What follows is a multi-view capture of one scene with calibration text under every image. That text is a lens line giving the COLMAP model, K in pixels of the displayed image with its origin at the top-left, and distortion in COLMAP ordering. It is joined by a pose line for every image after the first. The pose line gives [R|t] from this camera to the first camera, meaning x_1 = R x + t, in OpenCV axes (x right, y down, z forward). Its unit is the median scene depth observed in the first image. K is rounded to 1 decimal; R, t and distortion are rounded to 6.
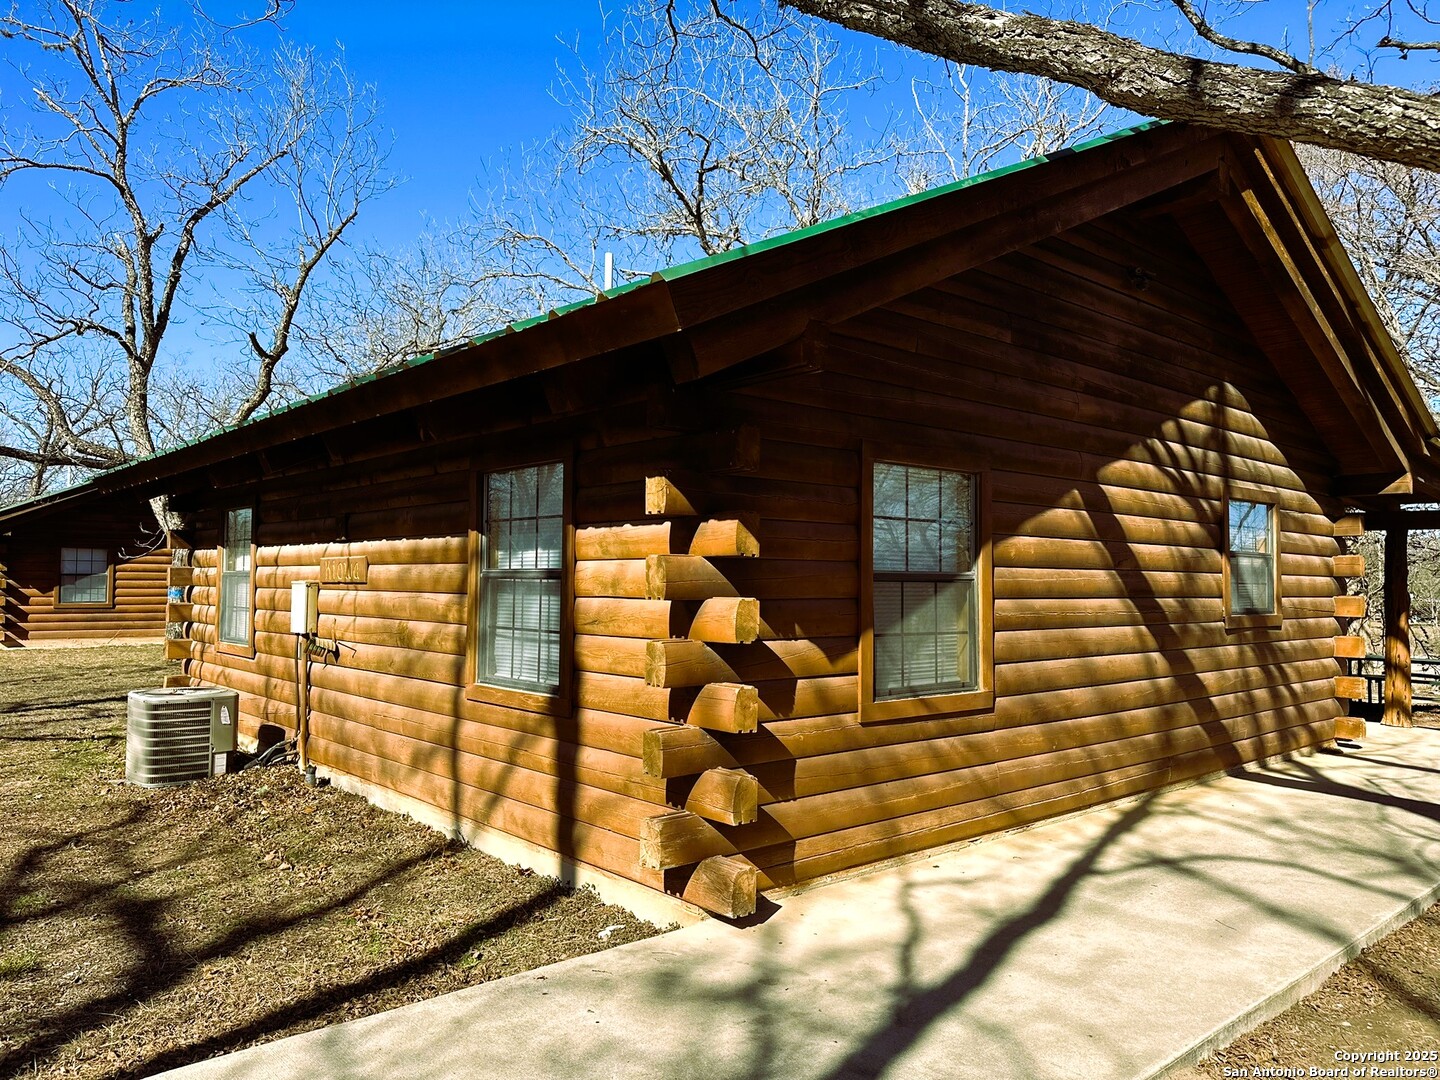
lens RADIAL K [[1018.0, 0, 716.2], [0, 1018.0, 542.0], [0, 0, 1]] dist [0.003494, 0.000532]
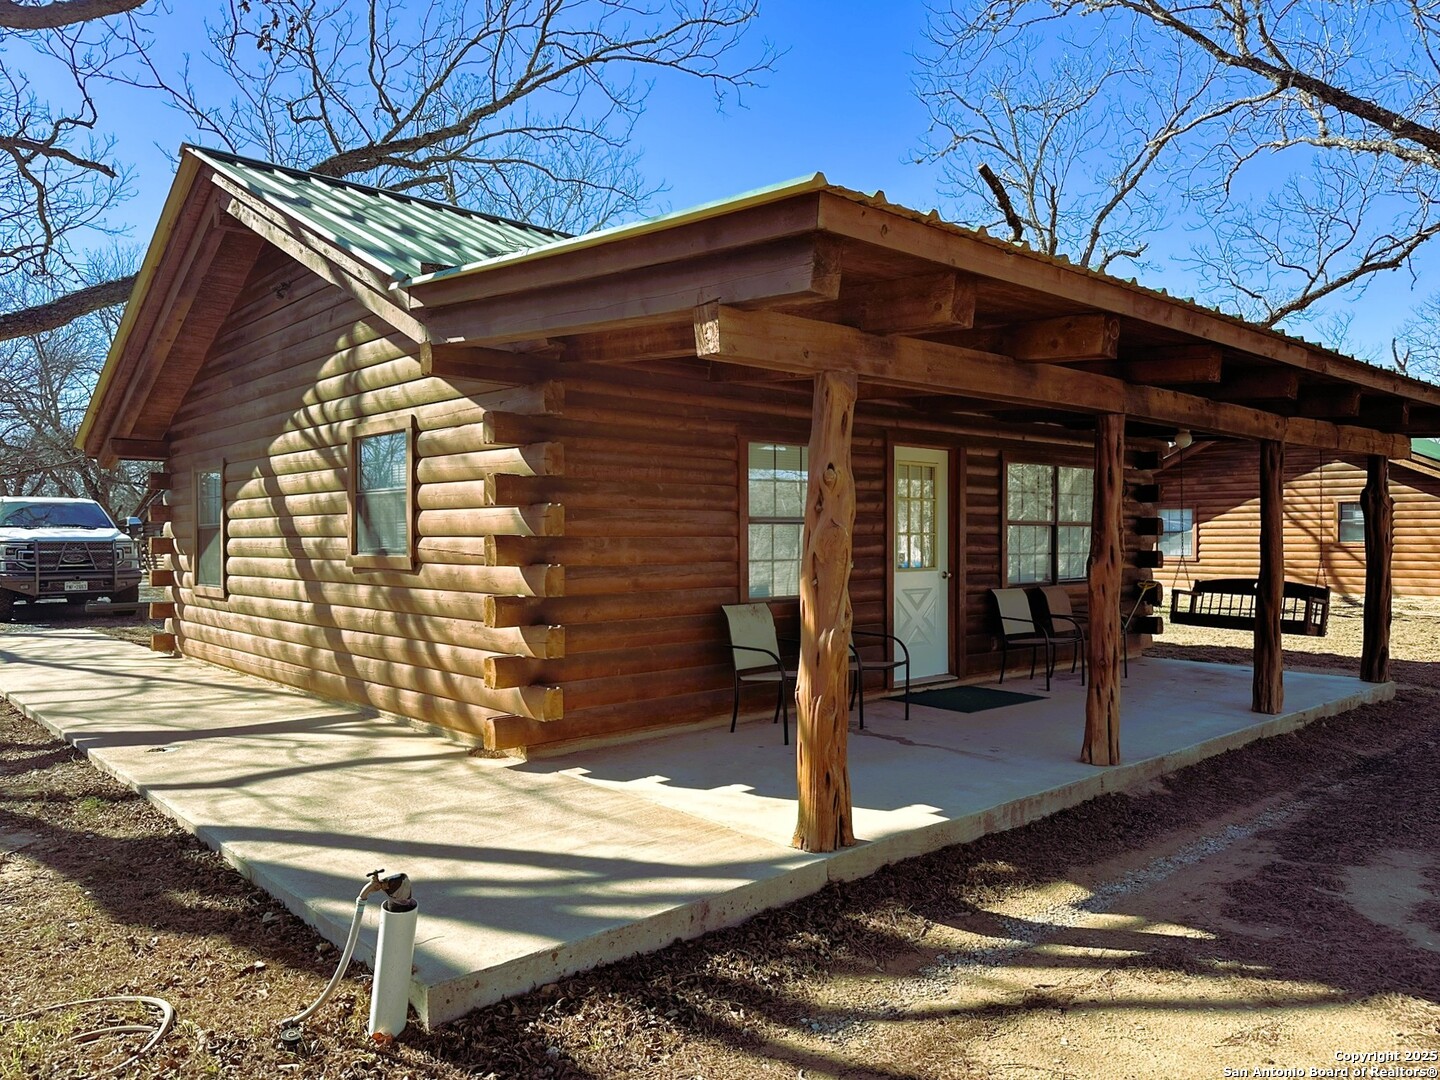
lens RADIAL K [[1018.0, 0, 716.2], [0, 1018.0, 538.9], [0, 0, 1]] dist [0.003494, 0.000532]
pose [[0.022334, -0.009527, -0.999705, 1.621396], [0.043005, 0.999038, -0.008560, 0.085040], [0.998825, -0.042801, 0.022722, 1.418948]]
